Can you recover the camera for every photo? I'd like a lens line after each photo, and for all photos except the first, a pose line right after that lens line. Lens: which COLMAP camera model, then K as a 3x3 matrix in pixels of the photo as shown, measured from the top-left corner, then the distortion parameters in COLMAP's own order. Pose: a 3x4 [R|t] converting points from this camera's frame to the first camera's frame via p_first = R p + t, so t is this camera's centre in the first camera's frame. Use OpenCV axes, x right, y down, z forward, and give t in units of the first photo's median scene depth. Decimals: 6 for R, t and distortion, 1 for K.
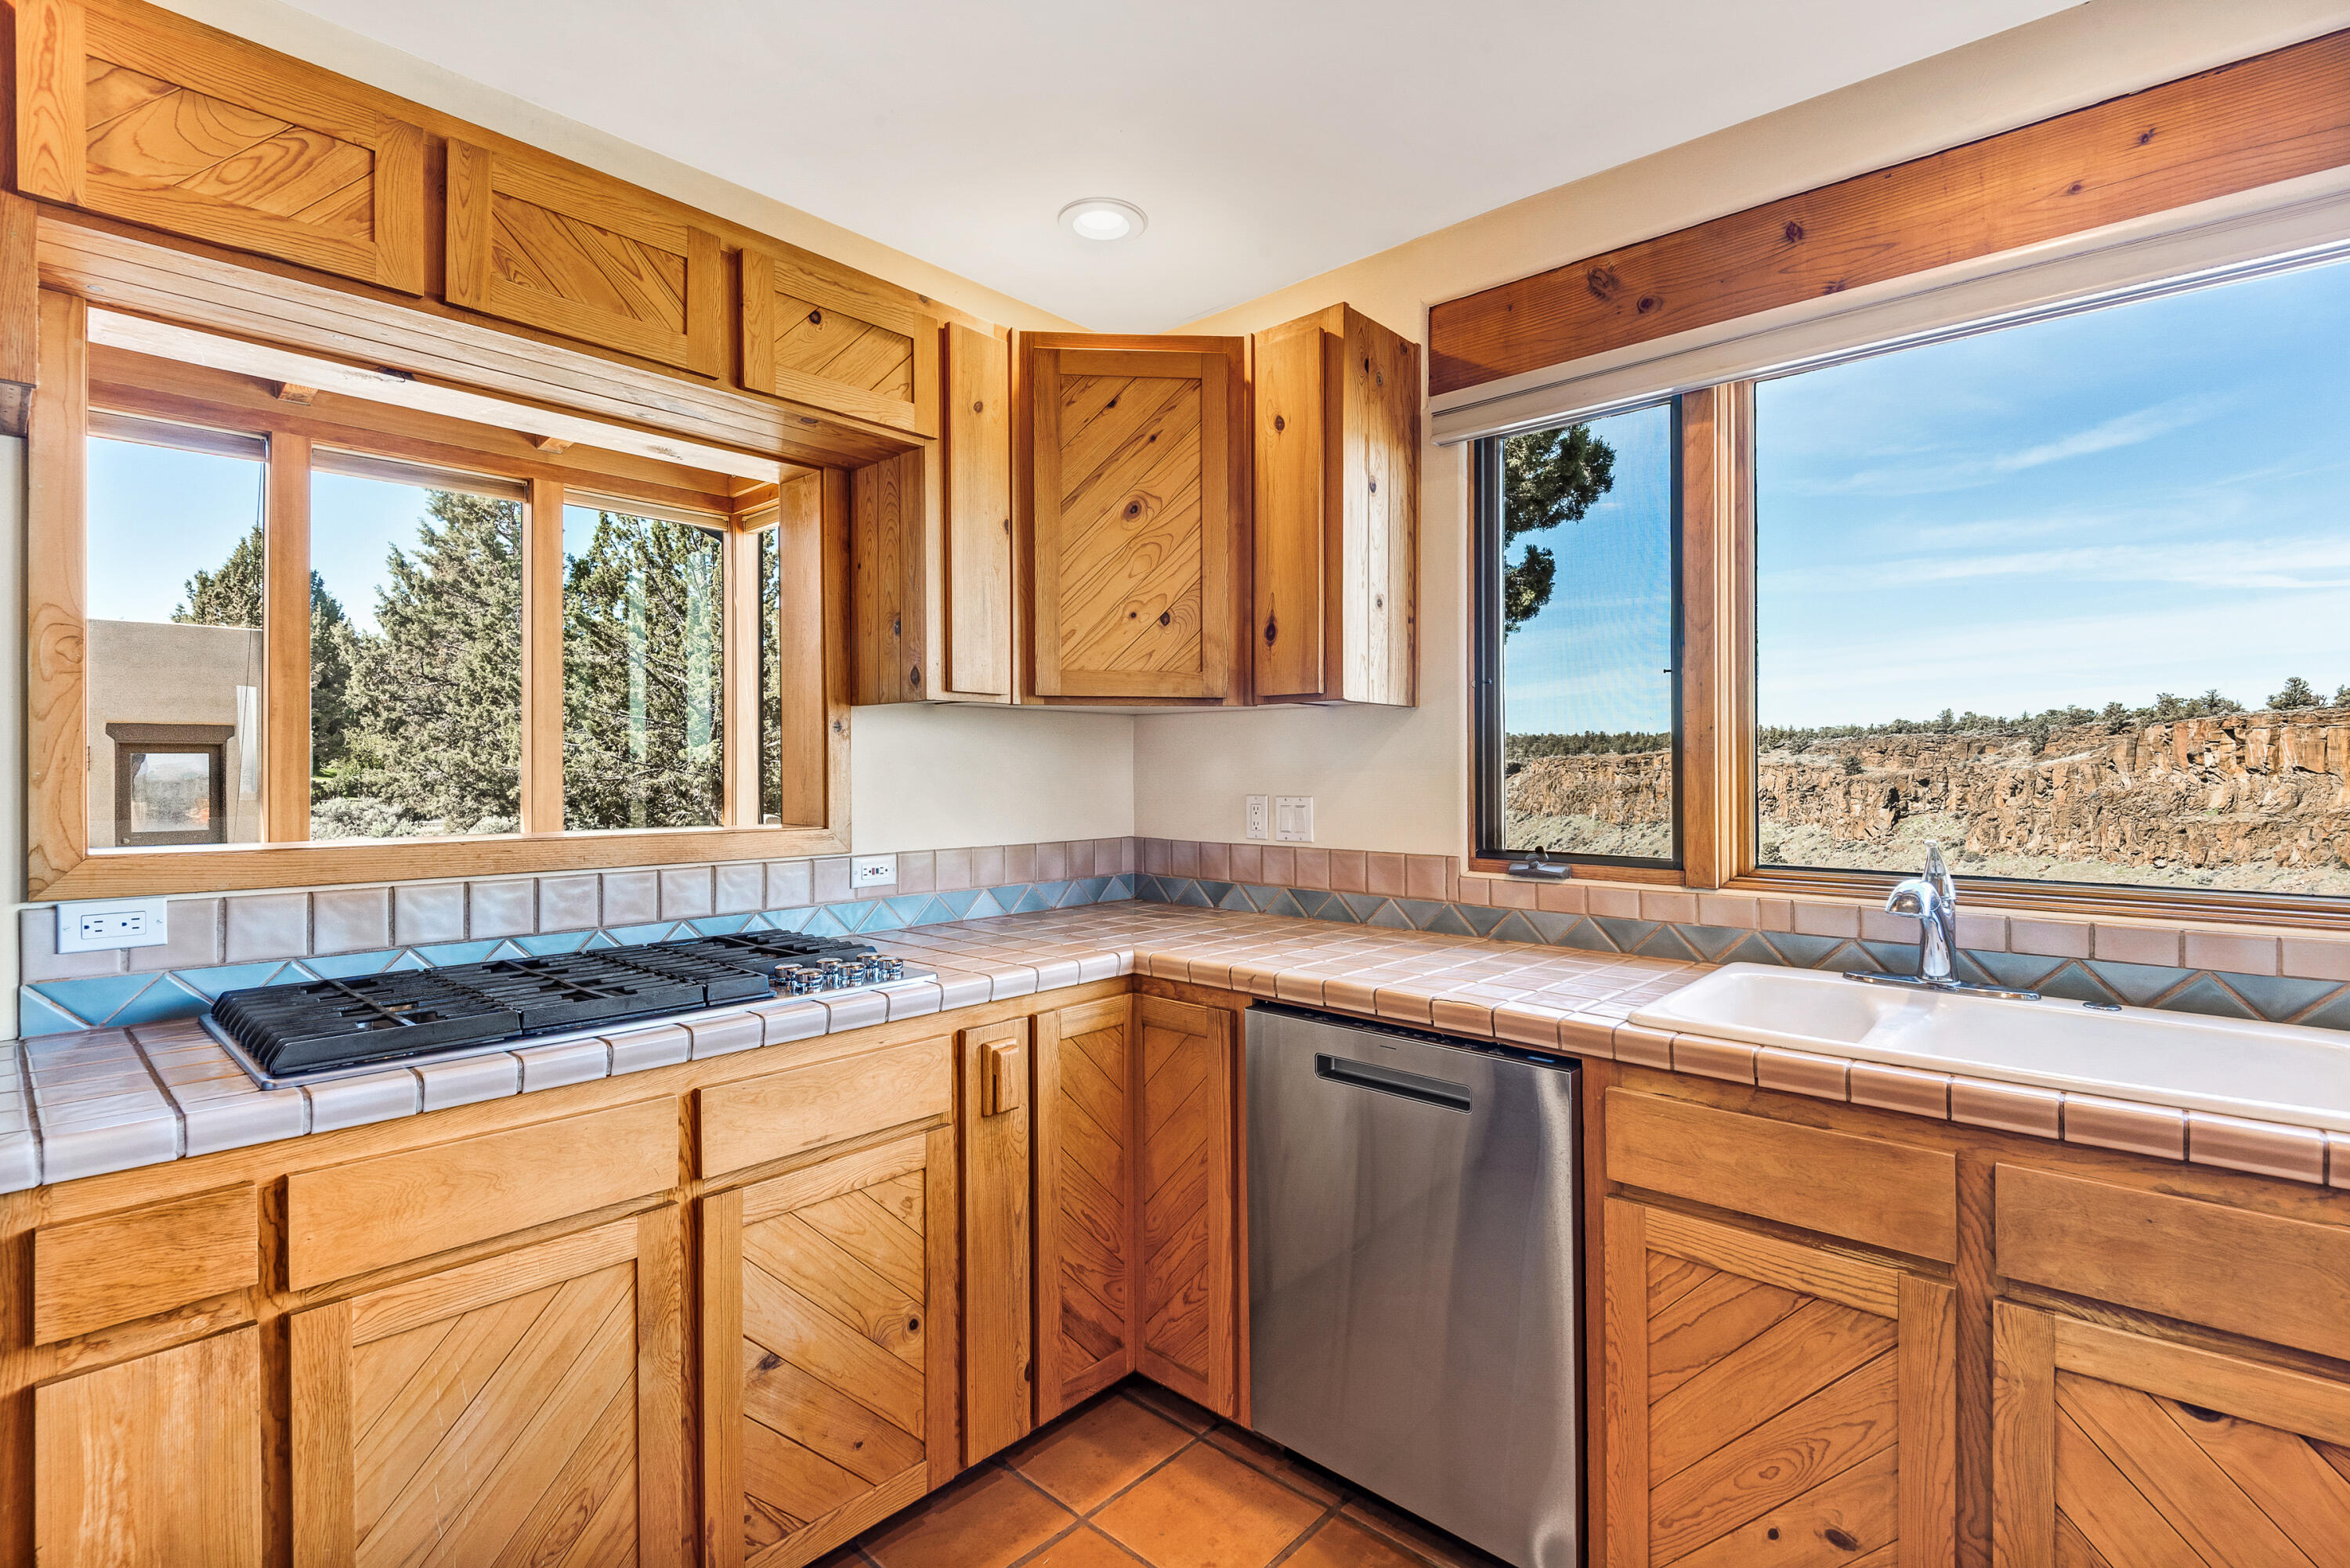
lens RADIAL K [[1093.7, 0, 1193.8], [0, 1093.7, 766.5], [0, 0, 1]] dist [0.008595, -0.006821]
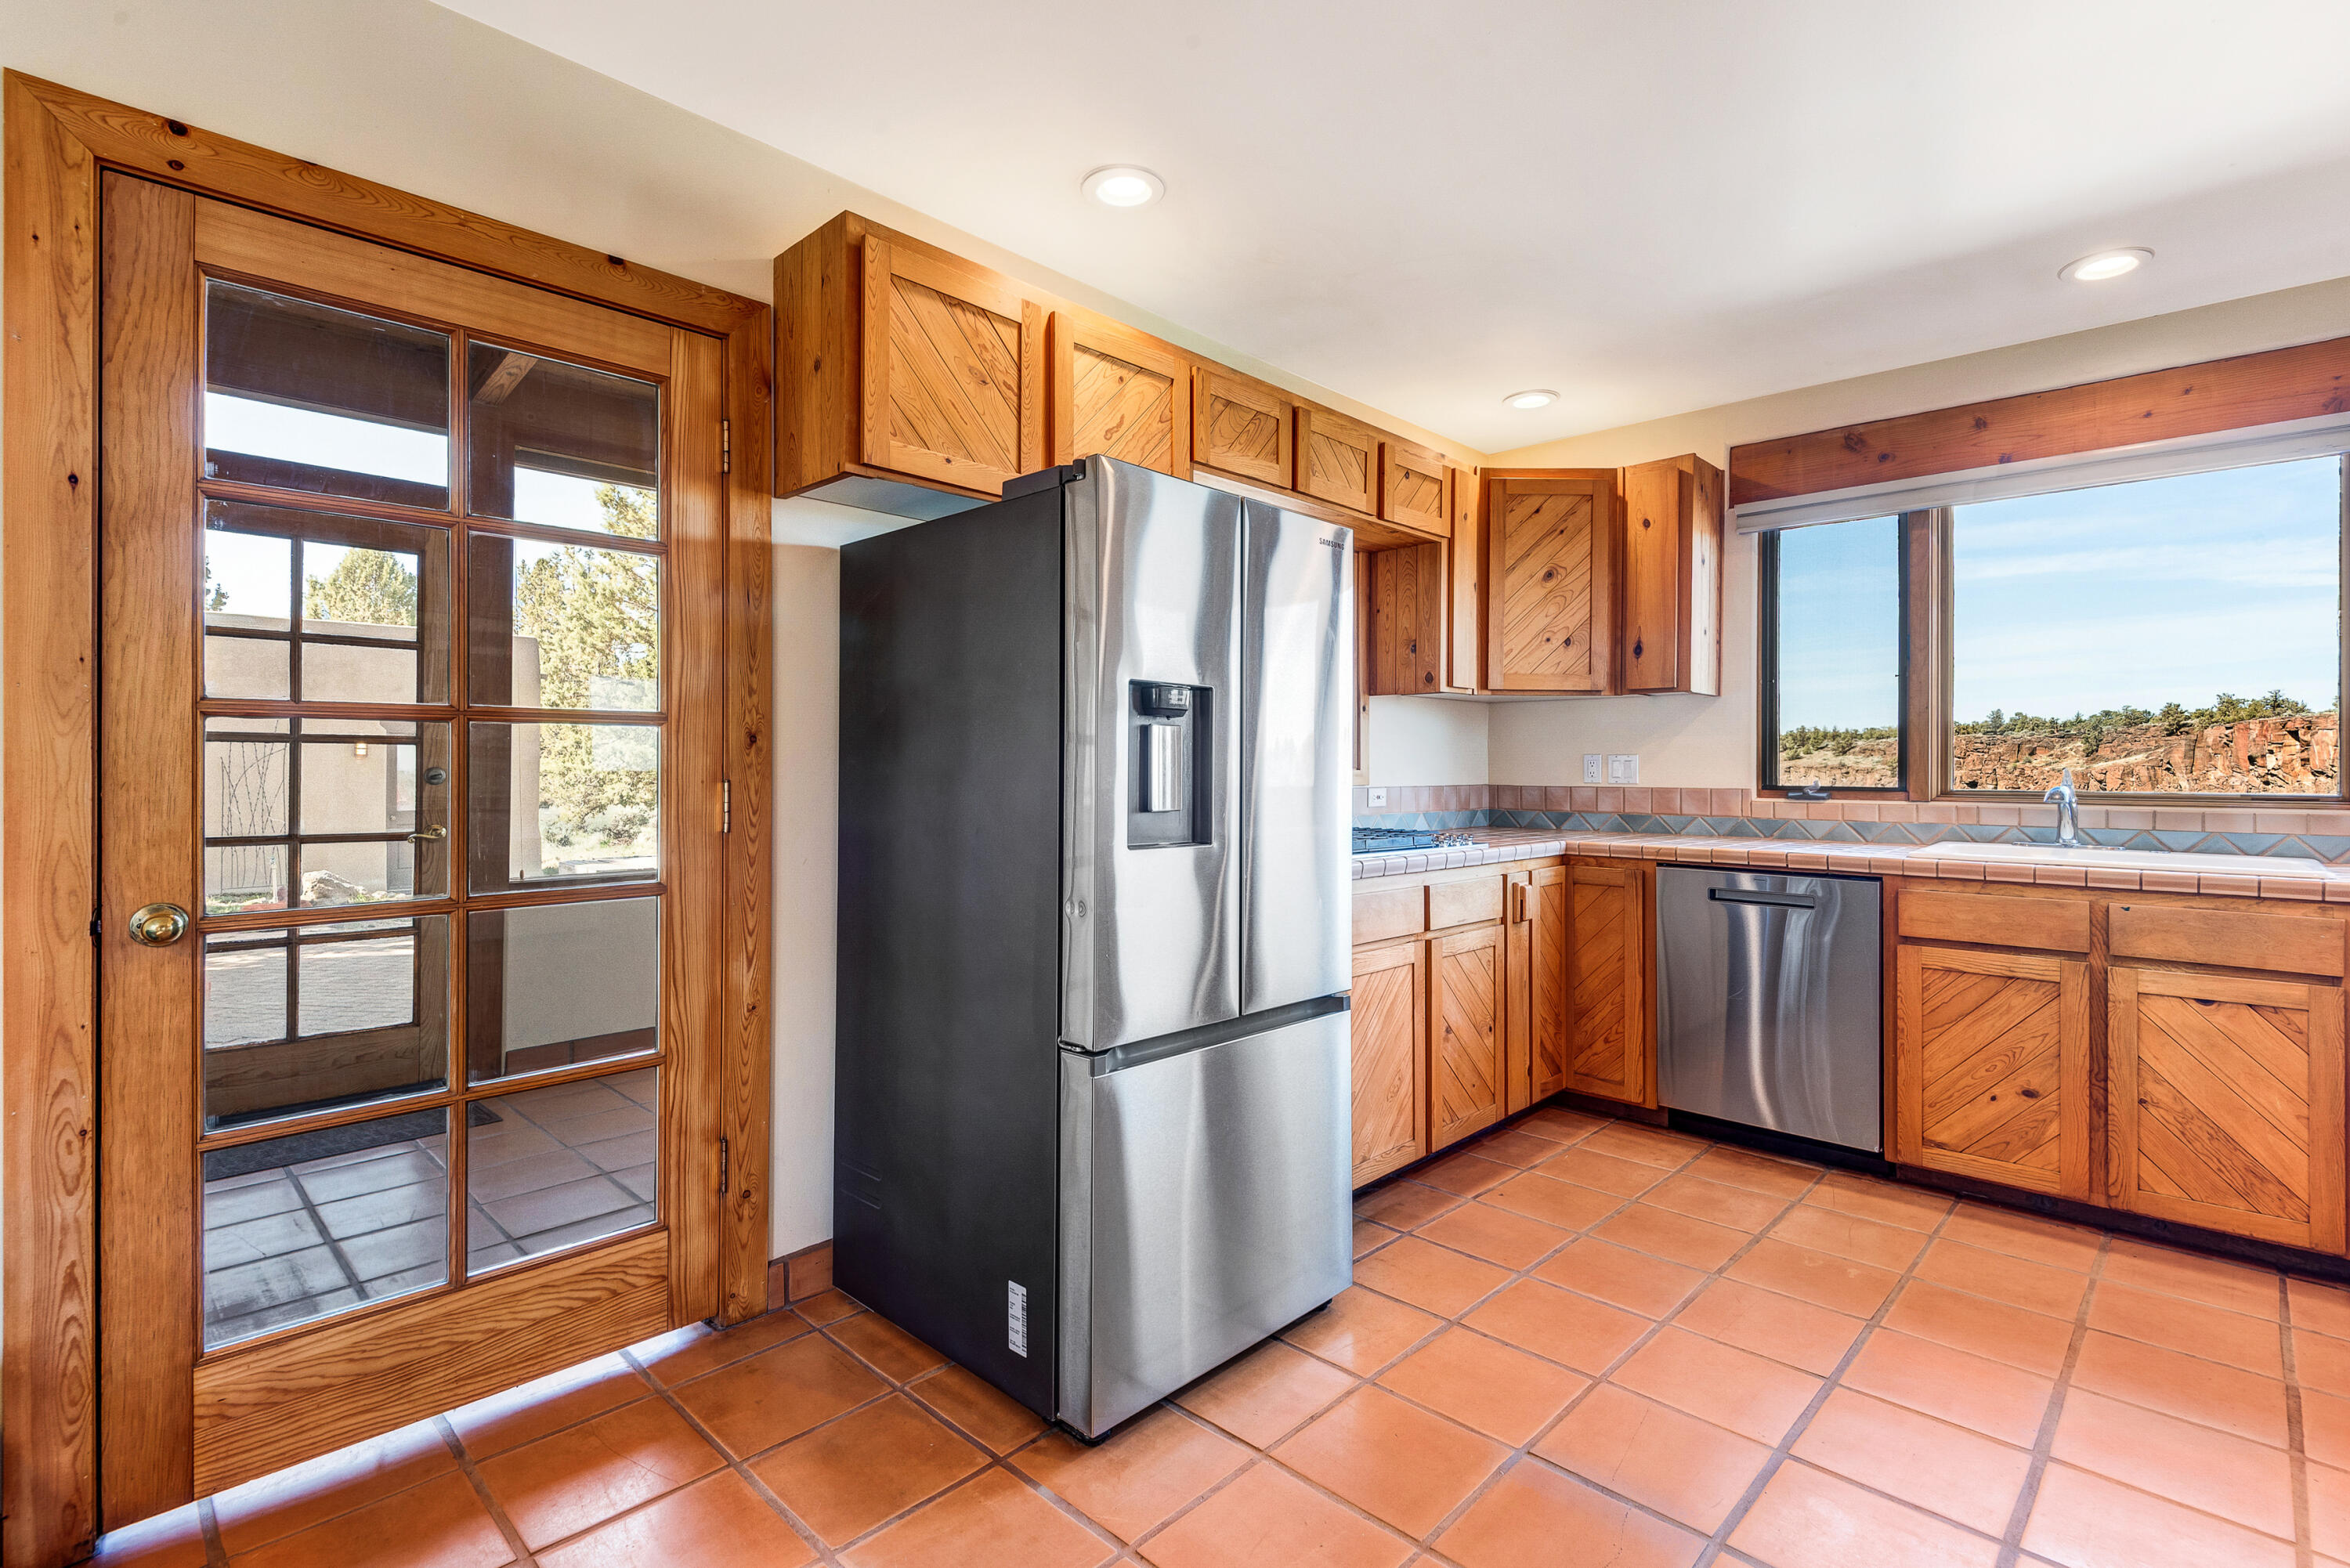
lens RADIAL K [[1093.7, 0, 1175.8], [0, 1093.7, 768.9], [0, 0, 1]] dist [0.008595, -0.006821]
pose [[0.999230, 0.003965, -0.039036, -0.634650], [-0.003859, 0.999989, 0.002772, 0.060454], [0.039047, -0.002620, 0.999234, -0.762302]]
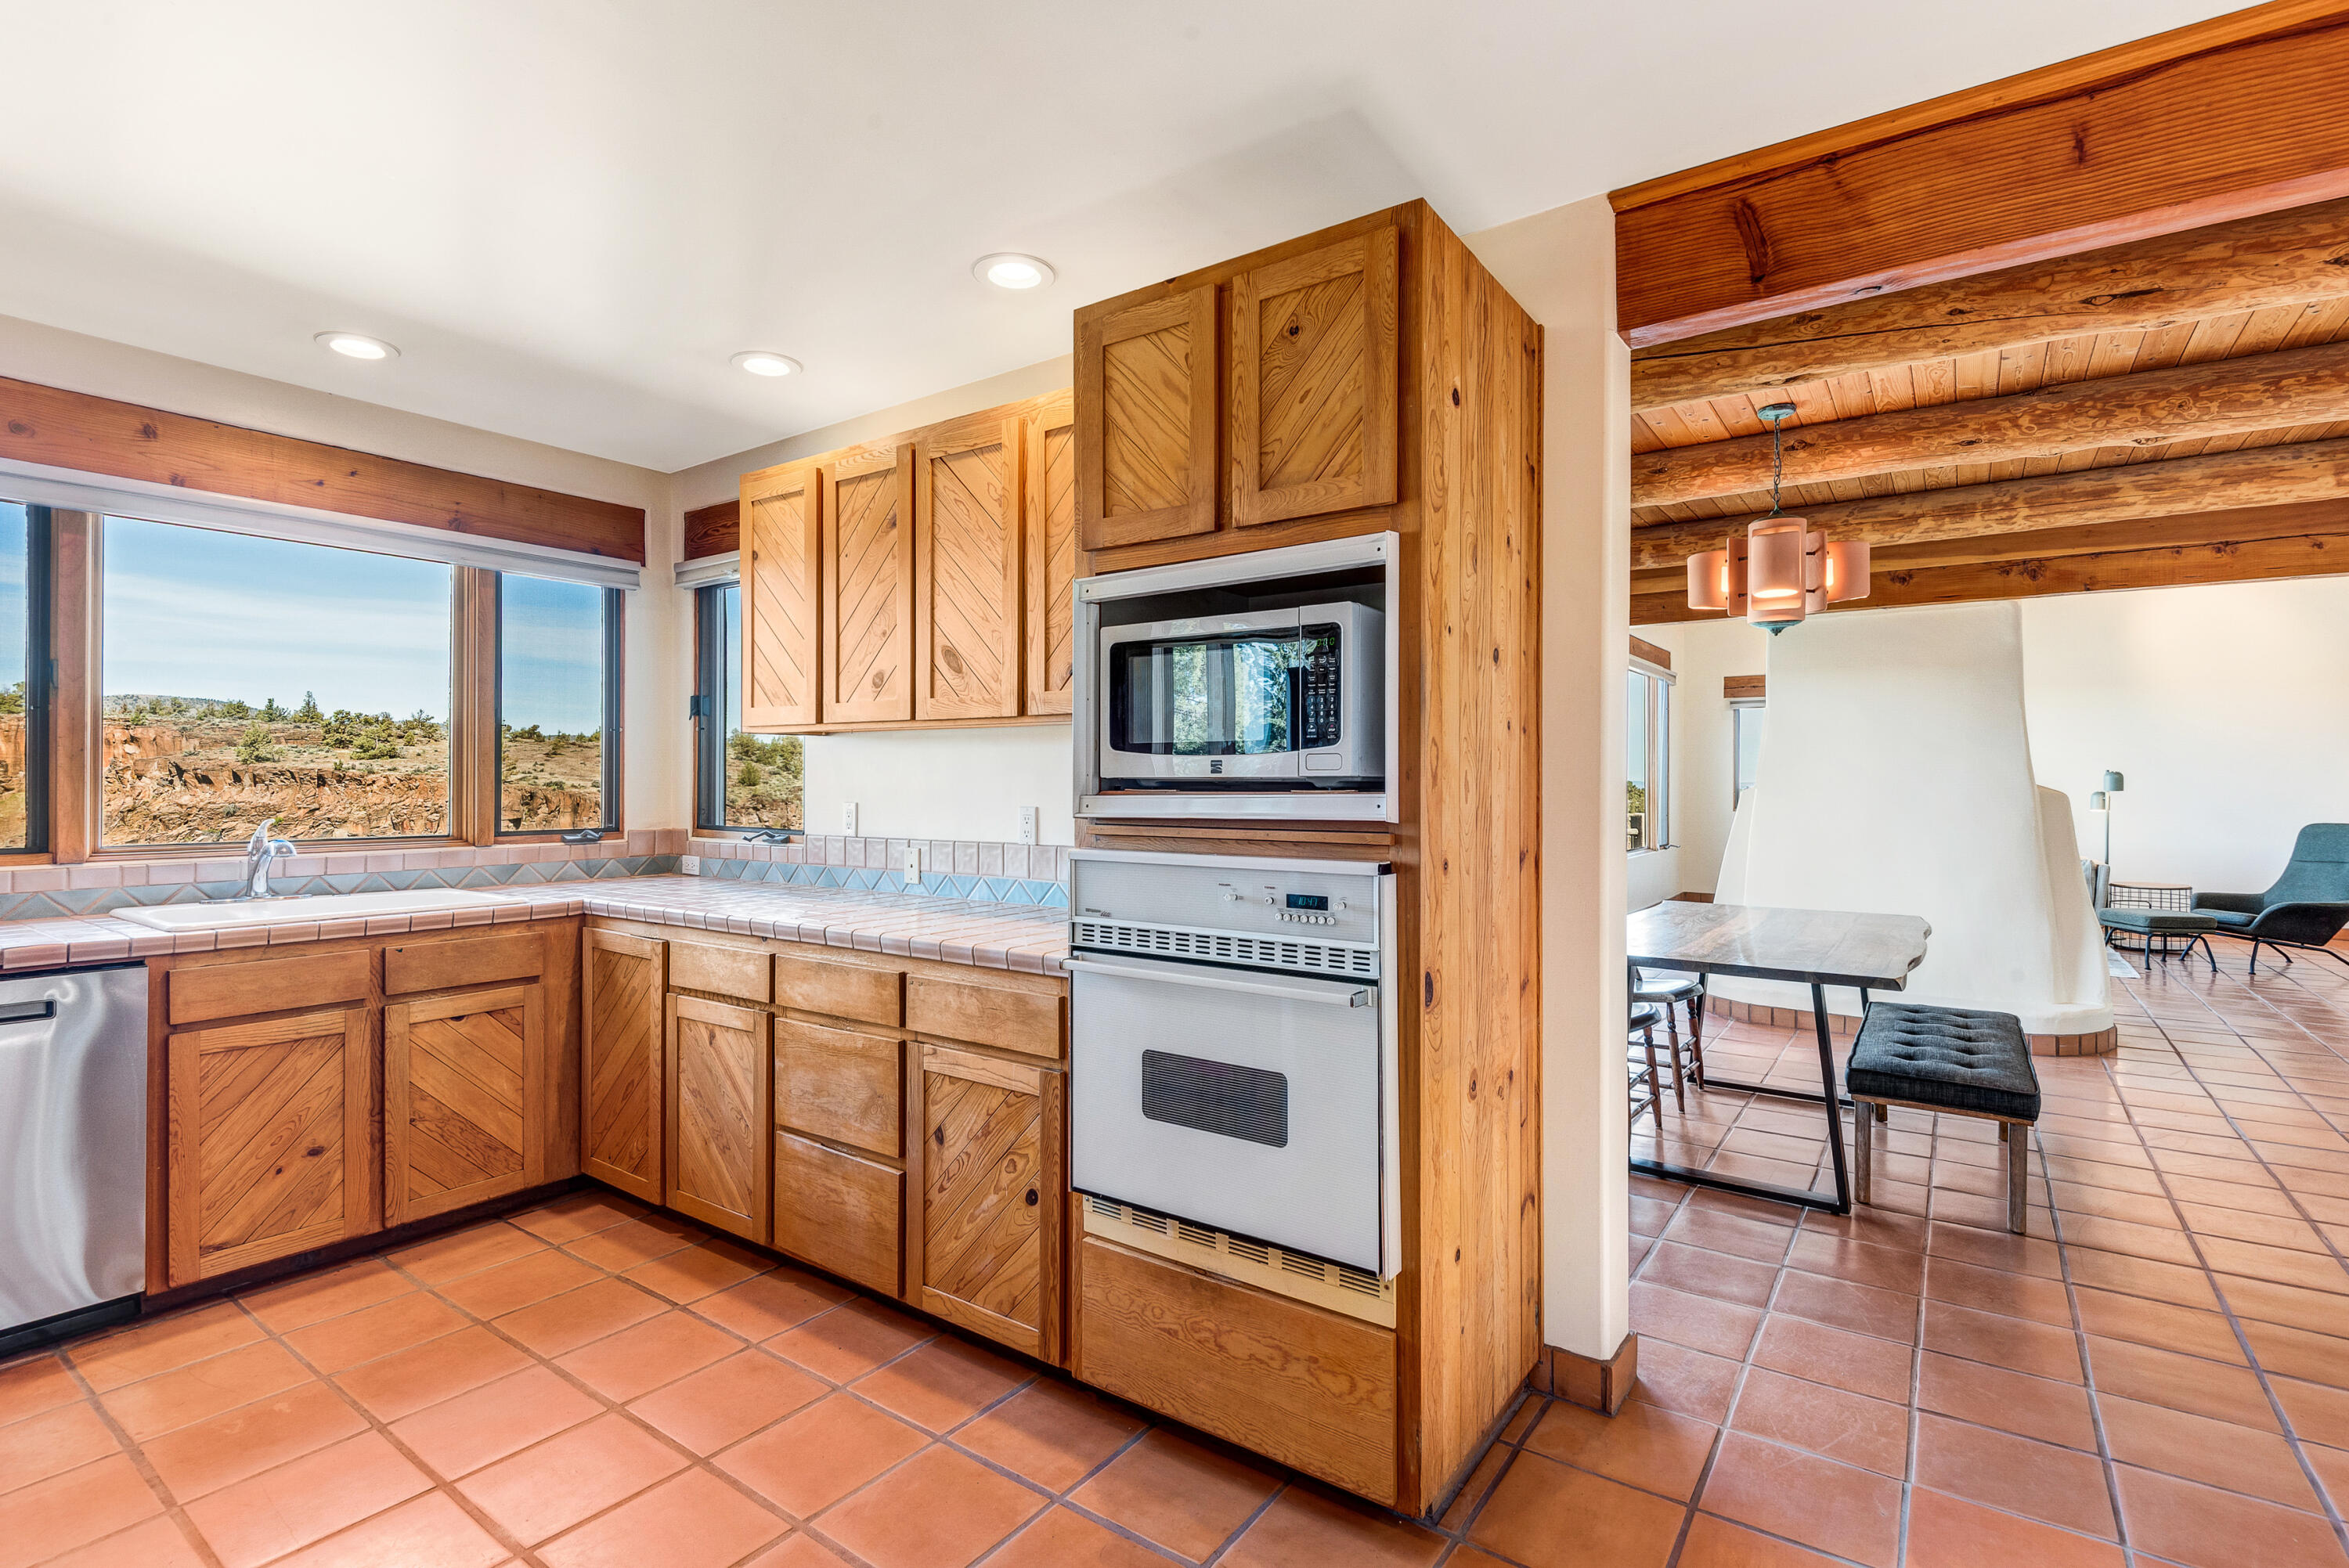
lens RADIAL K [[1093.2, 0, 1185.4], [0, 1093.2, 790.7], [0, 0, 1]] dist [0.008595, -0.006821]
pose [[-0.108741, -0.007462, 0.994042, -1.096586], [-0.003314, 0.999969, 0.007144, 0.002649], [-0.994065, -0.002517, -0.108763, -0.270950]]
